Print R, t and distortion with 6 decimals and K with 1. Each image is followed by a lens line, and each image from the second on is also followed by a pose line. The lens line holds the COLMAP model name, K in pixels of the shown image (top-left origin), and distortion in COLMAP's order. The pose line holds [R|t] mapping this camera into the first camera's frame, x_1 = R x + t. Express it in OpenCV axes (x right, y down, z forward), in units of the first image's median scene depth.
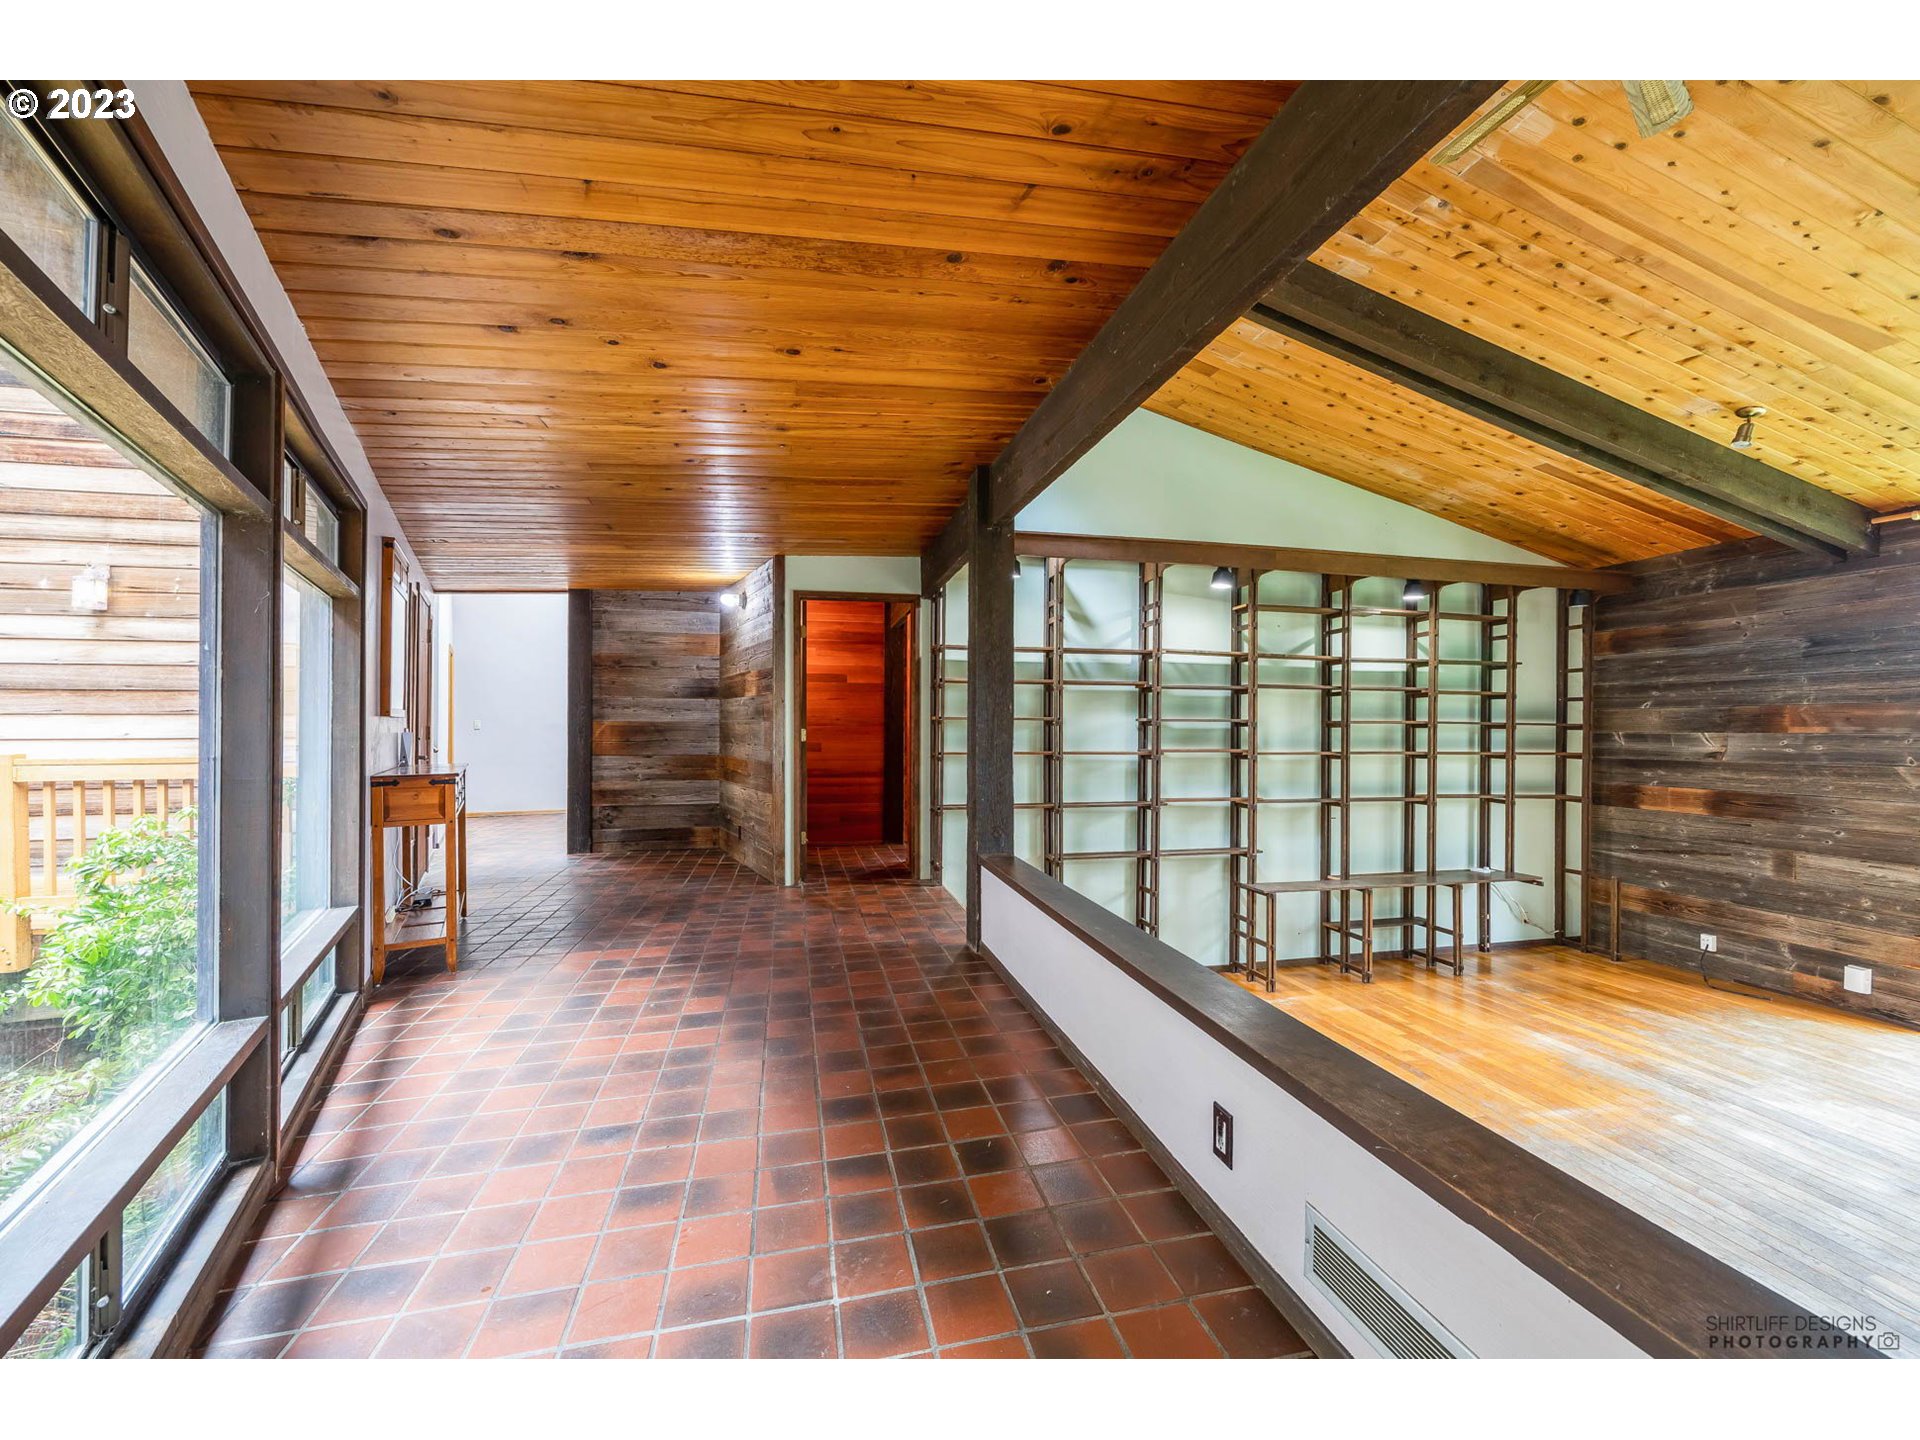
lens RADIAL K [[783.4, 0, 962.6], [0, 783.4, 722.1], [0, 0, 1]] dist [0.001686, -0.000657]
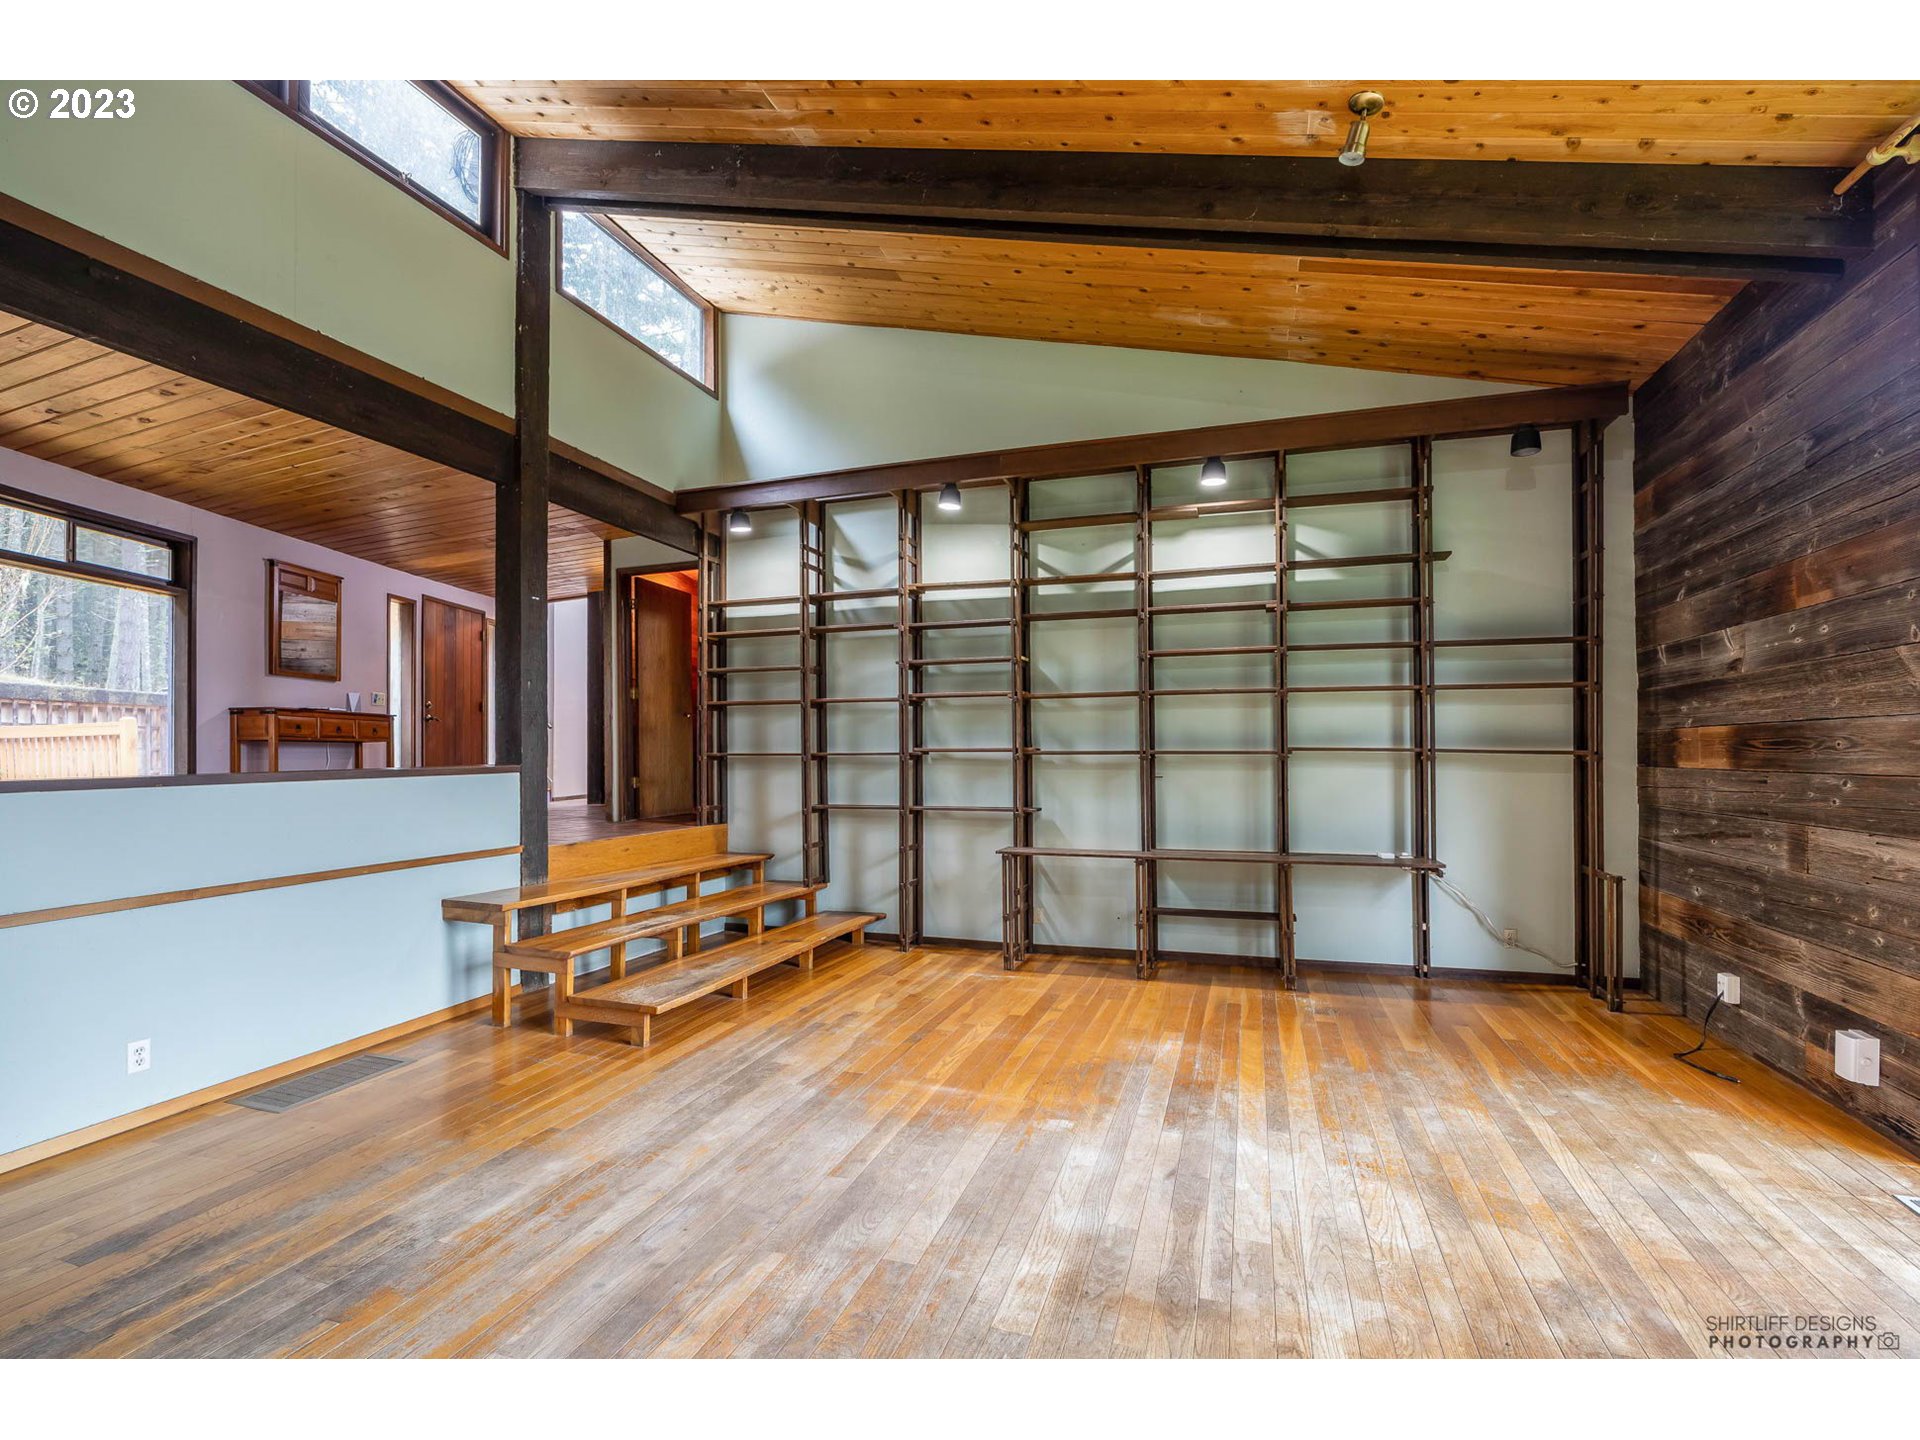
lens RADIAL K [[848.1, 0, 991.2], [0, 848.1, 743.8], [0, 0, 1]] dist [-0.019077, 0.002207]
pose [[0.856069, -0.016217, -0.516607, 0.830262], [0.013821, 0.999868, -0.008484, 0.100895], [0.516677, 0.000123, 0.856180, 0.193890]]
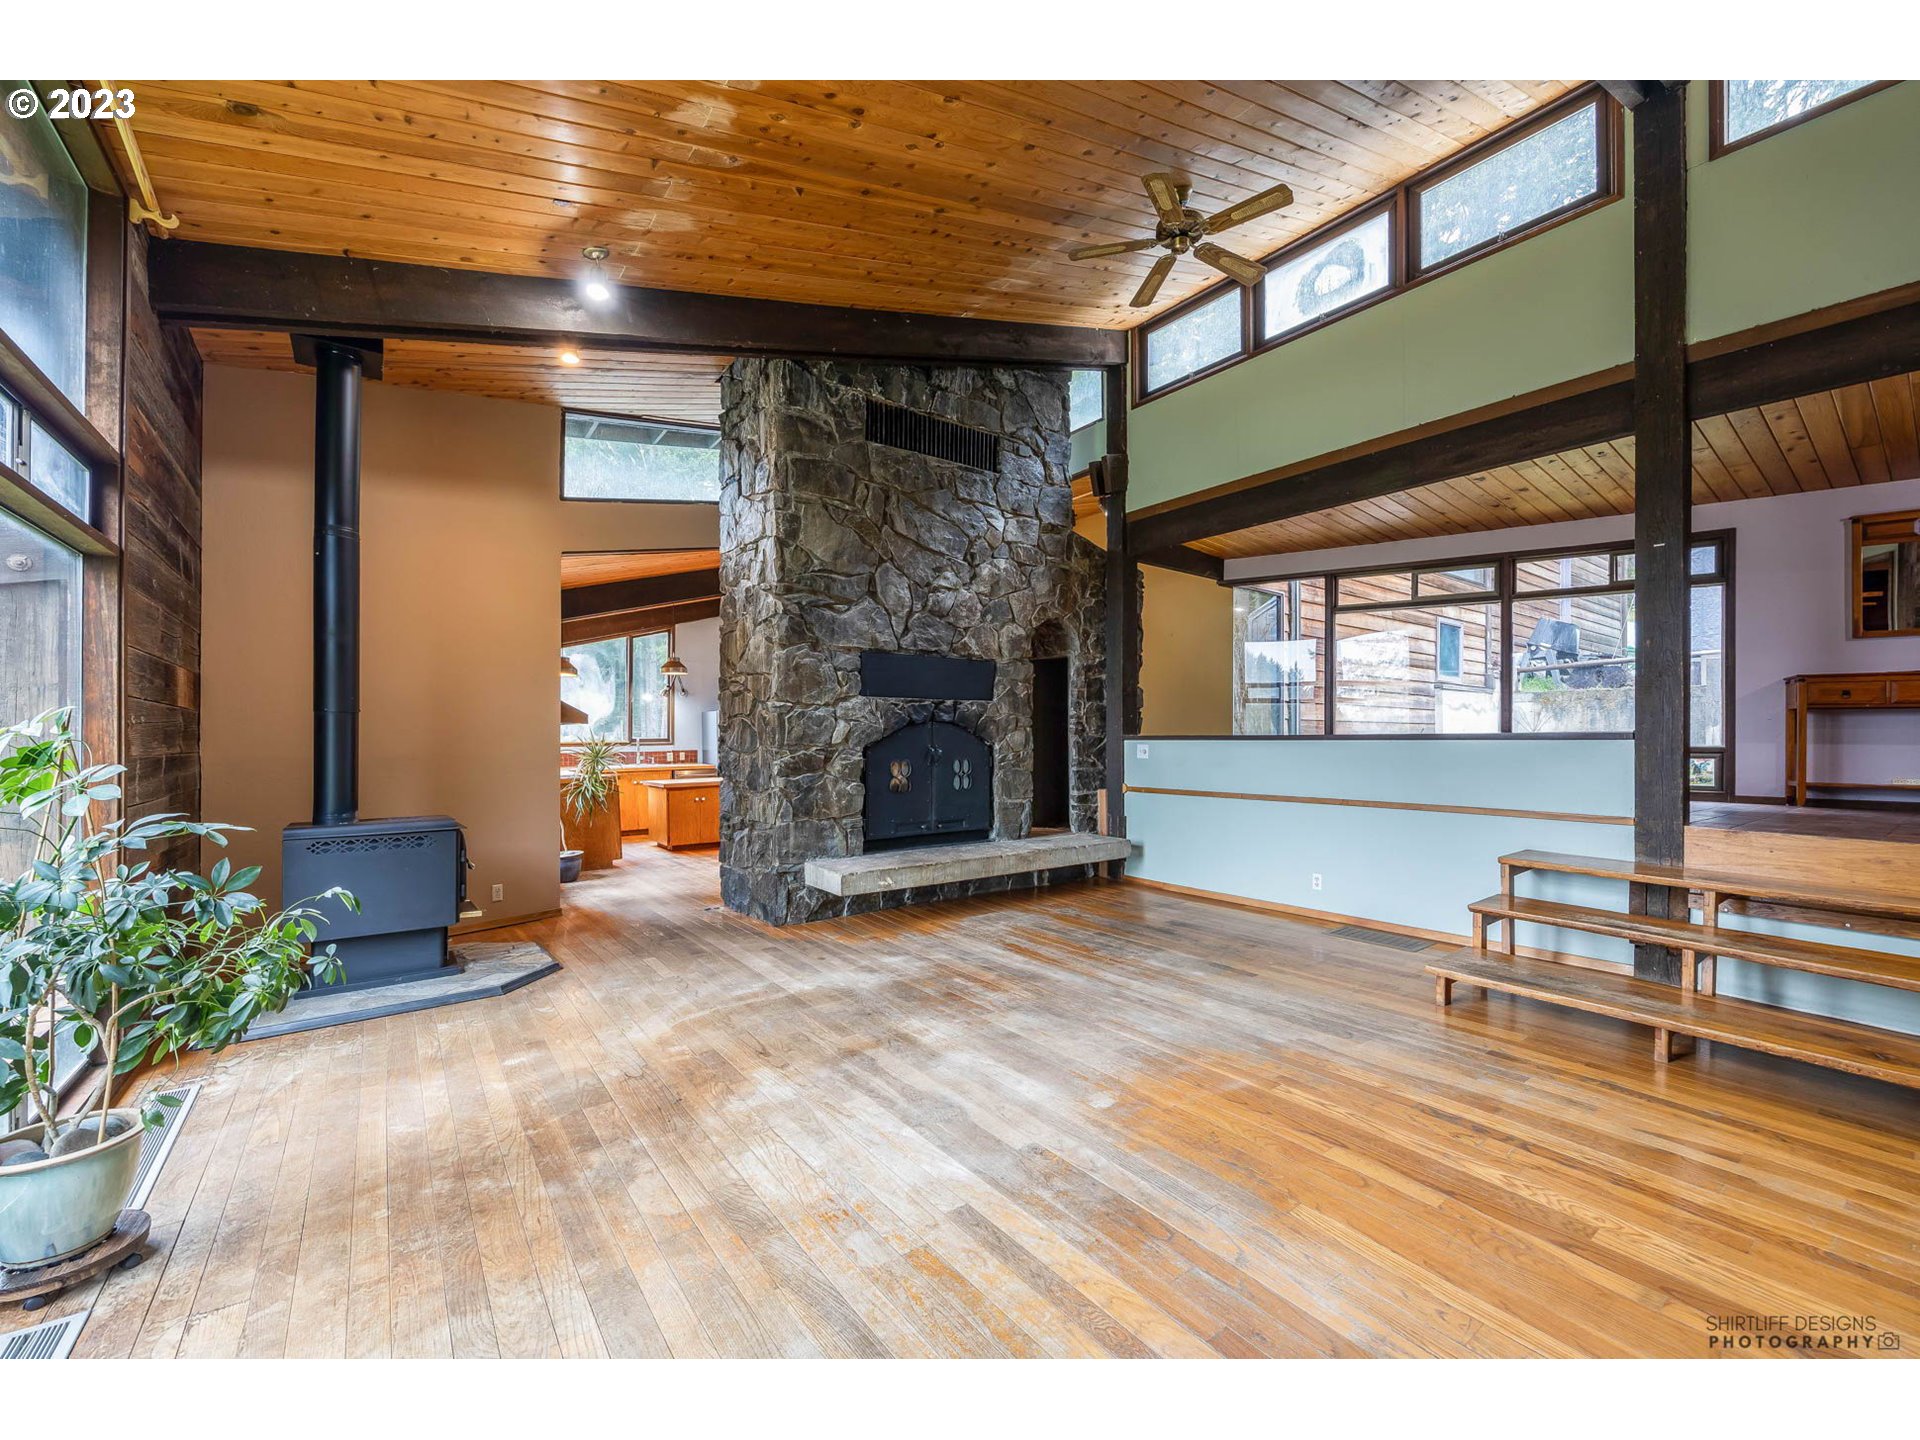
lens RADIAL K [[783.4, 0, 959.0], [0, 783.4, 733.8], [0, 0, 1]] dist [0.001686, -0.000657]
pose [[-0.924682, -0.006095, -0.380693, 0.848887], [-0.002874, 0.999955, -0.009027, 0.117794], [0.380731, -0.007253, -0.924658, 1.036592]]
